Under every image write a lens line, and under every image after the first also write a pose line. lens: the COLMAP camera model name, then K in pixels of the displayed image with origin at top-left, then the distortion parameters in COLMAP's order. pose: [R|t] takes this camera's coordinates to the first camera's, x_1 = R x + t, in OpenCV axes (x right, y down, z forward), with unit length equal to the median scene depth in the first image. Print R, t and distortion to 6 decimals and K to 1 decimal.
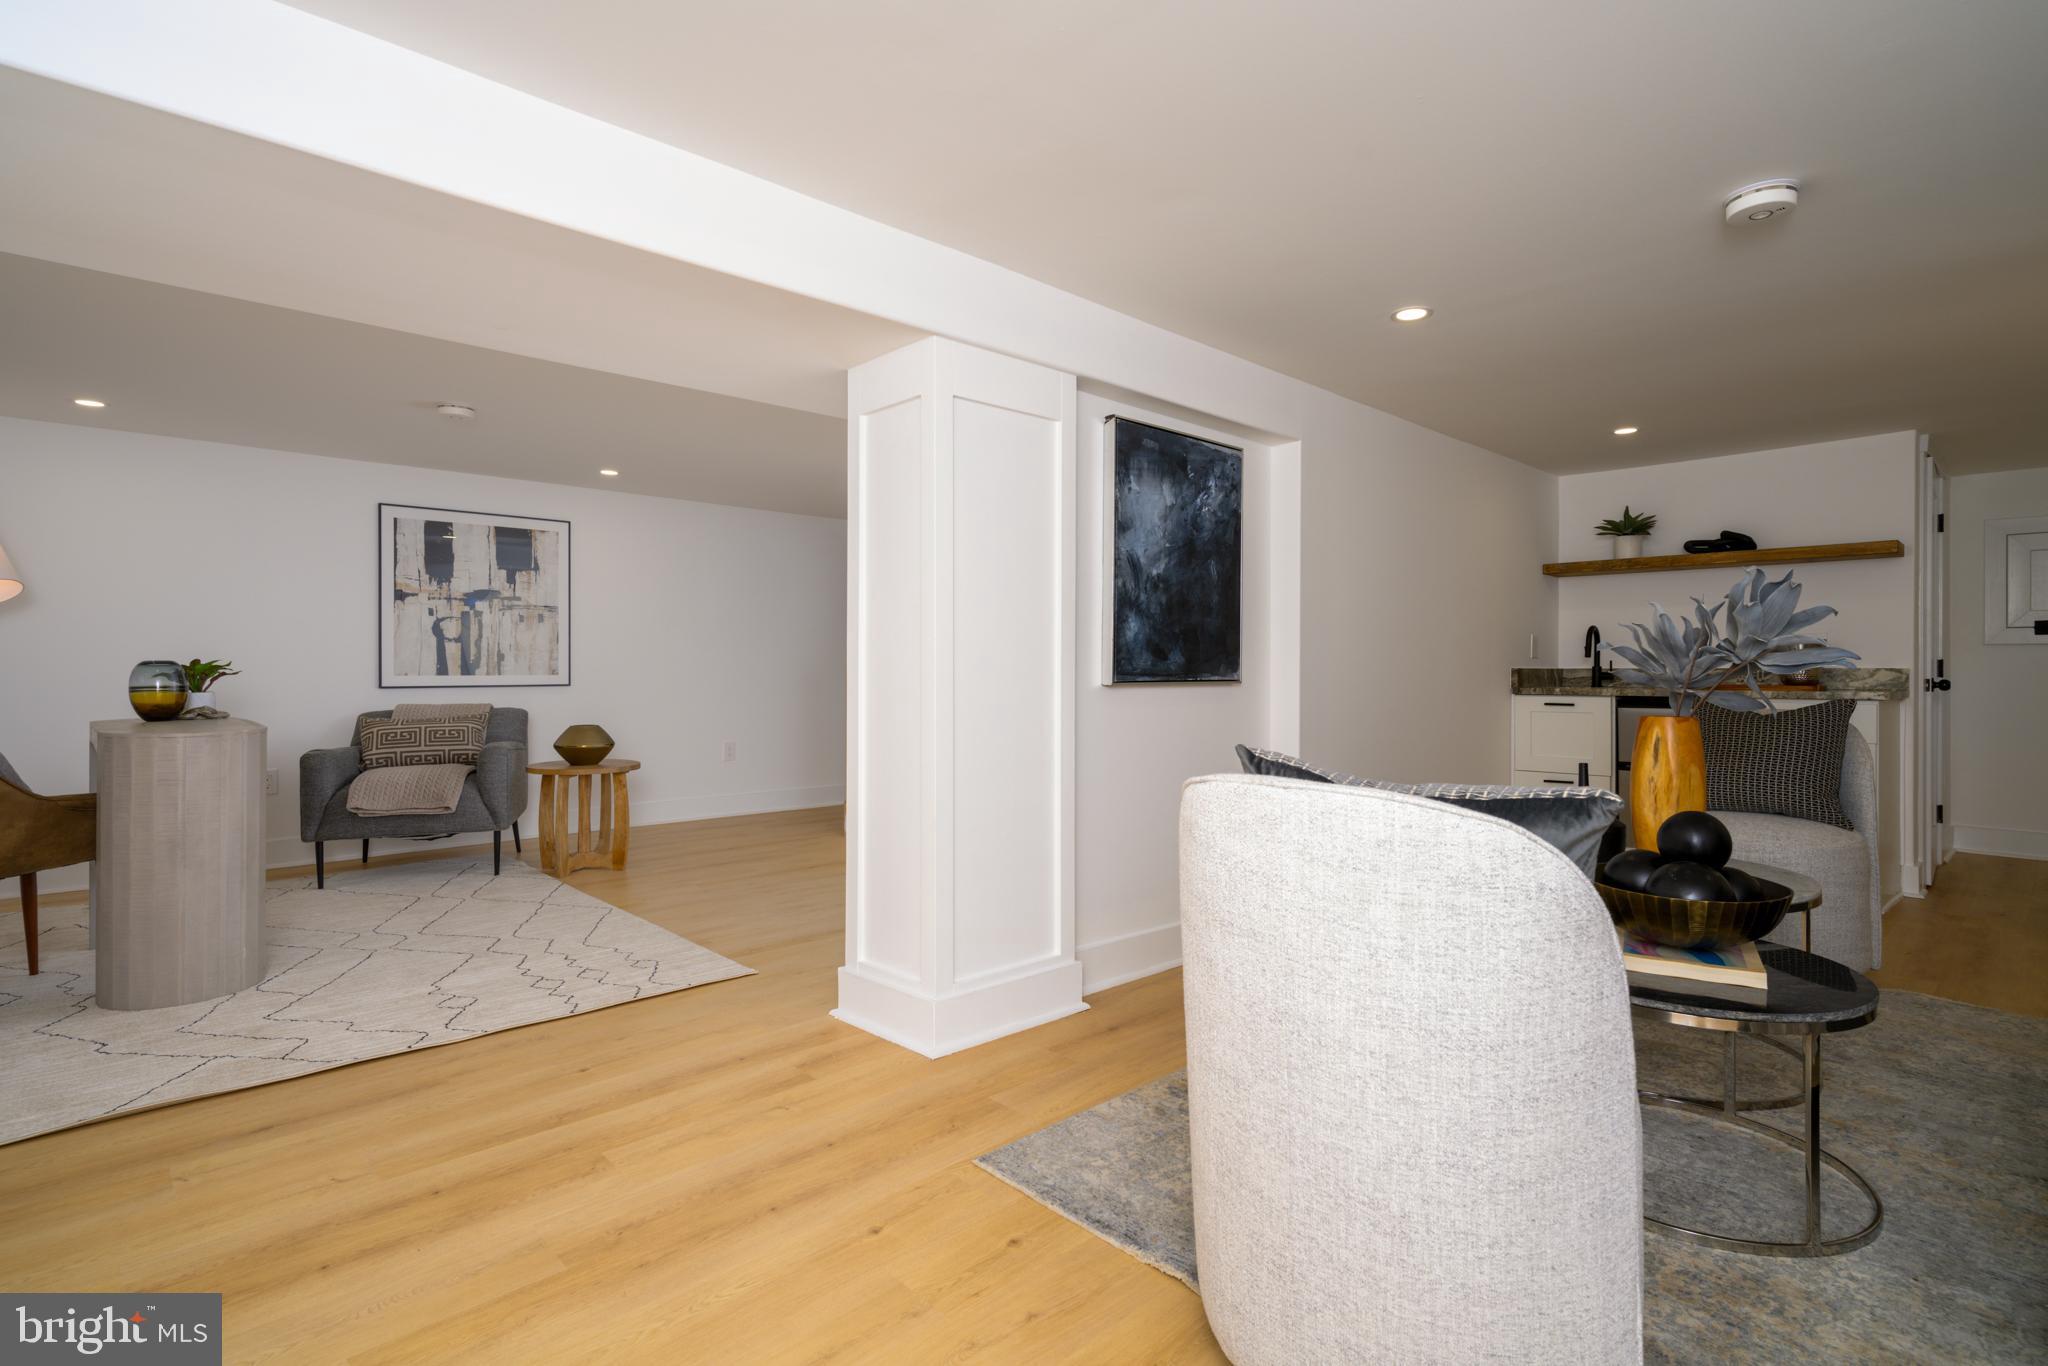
lens RADIAL K [[977.1, 0, 1025.1], [0, 977.1, 677.2], [0, 0, 1]] dist [-0.000057, 0.001624]
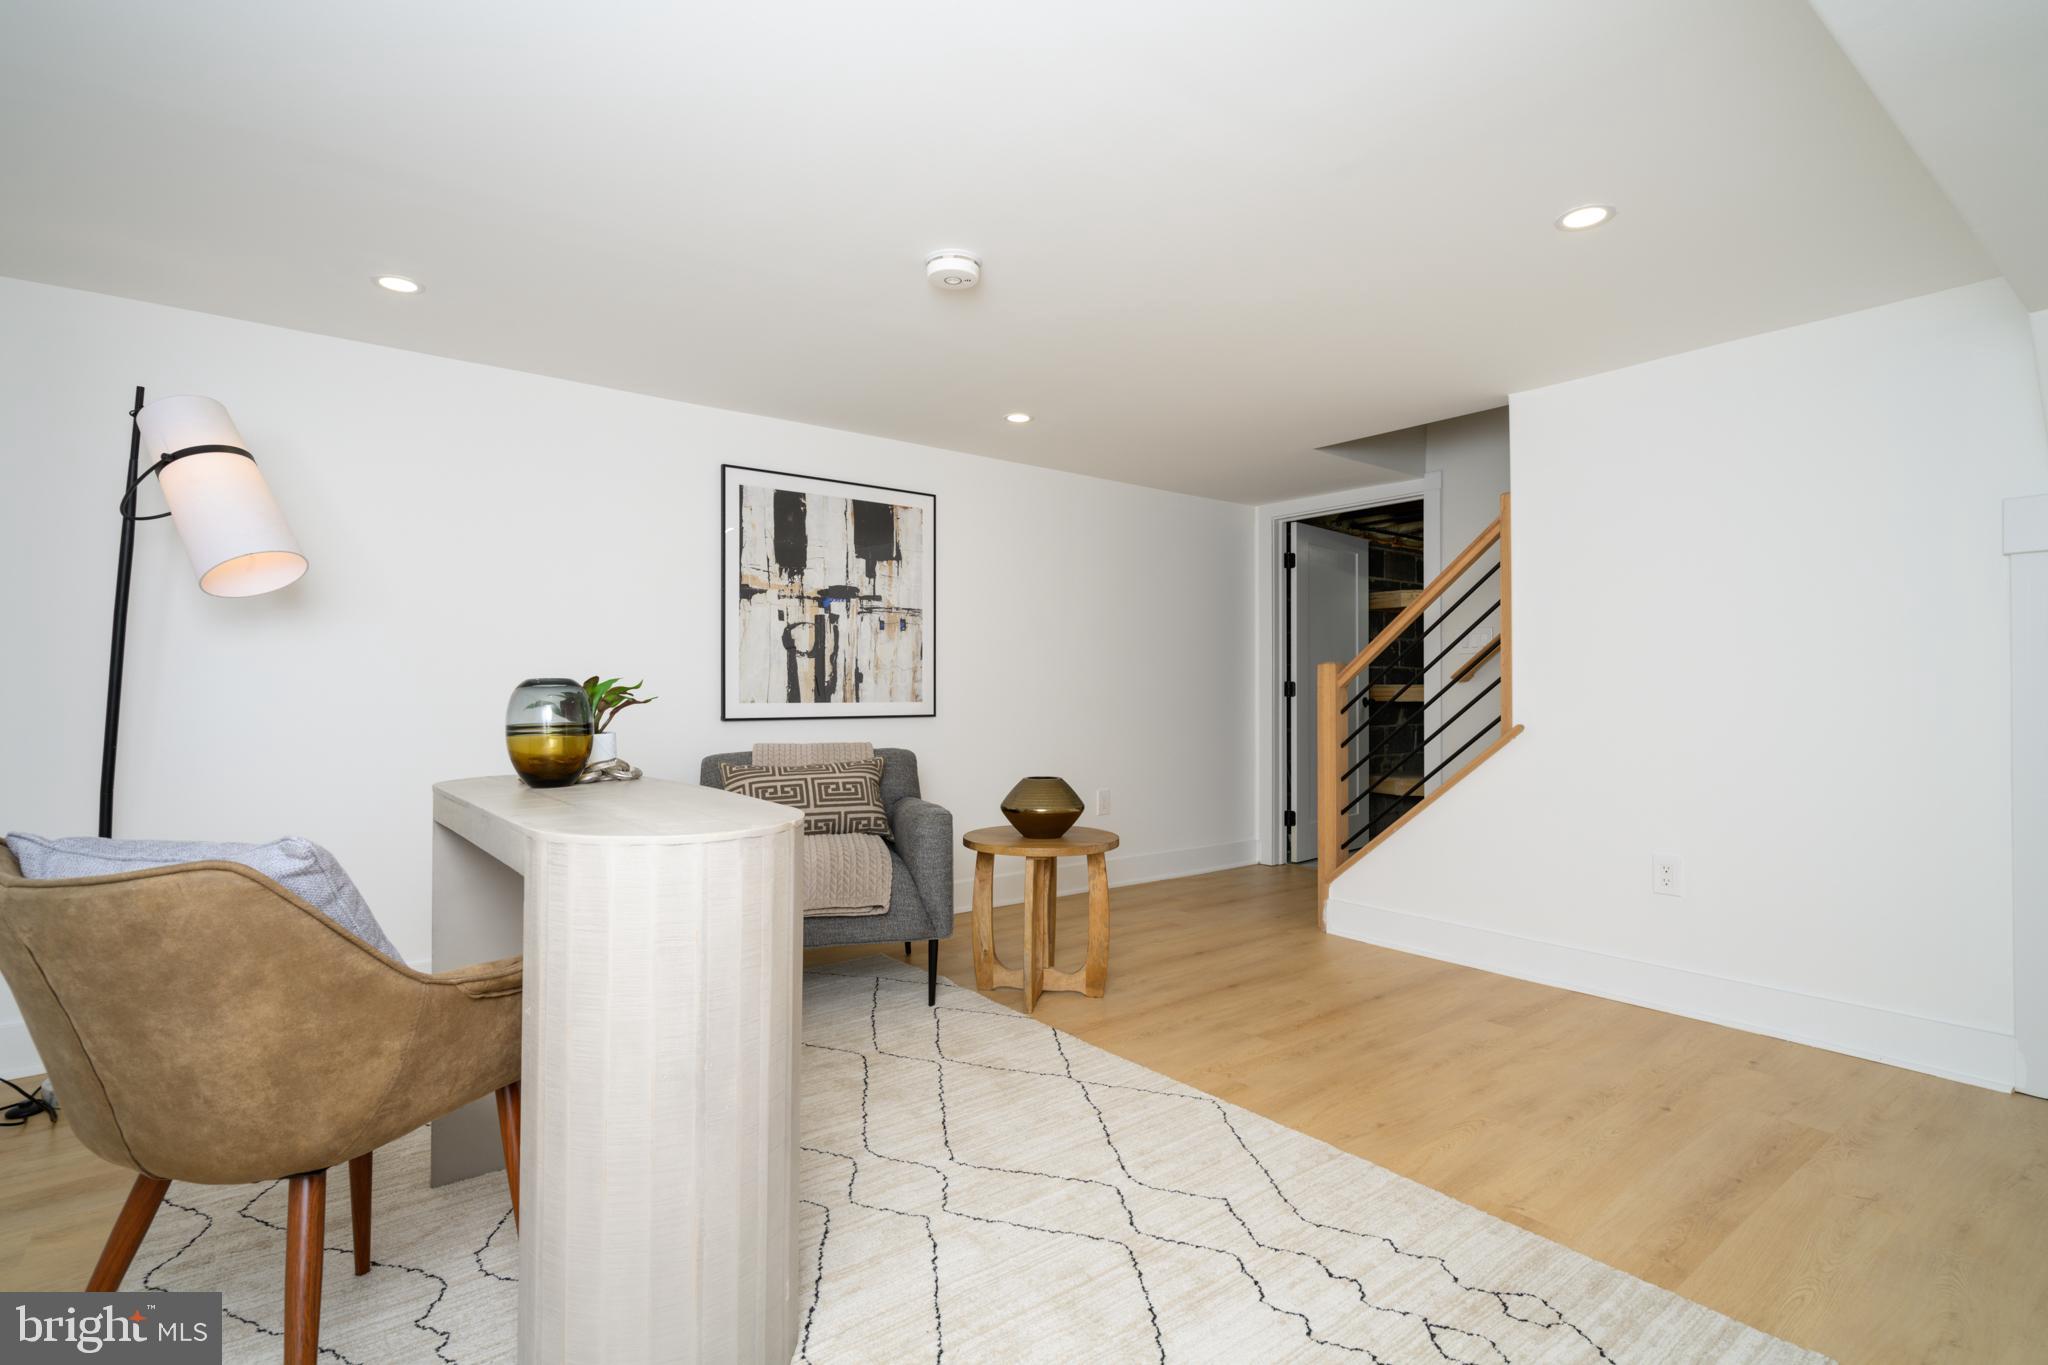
lens RADIAL K [[977.1, 0, 1023.6], [0, 977.1, 691.8], [0, 0, 1]] dist [-0.000057, 0.001624]
pose [[0.994180, -0.001768, -0.107715, -0.346662], [0.000581, 0.999939, -0.011051, -0.001814], [0.107728, 0.010924, 0.994120, 0.294707]]
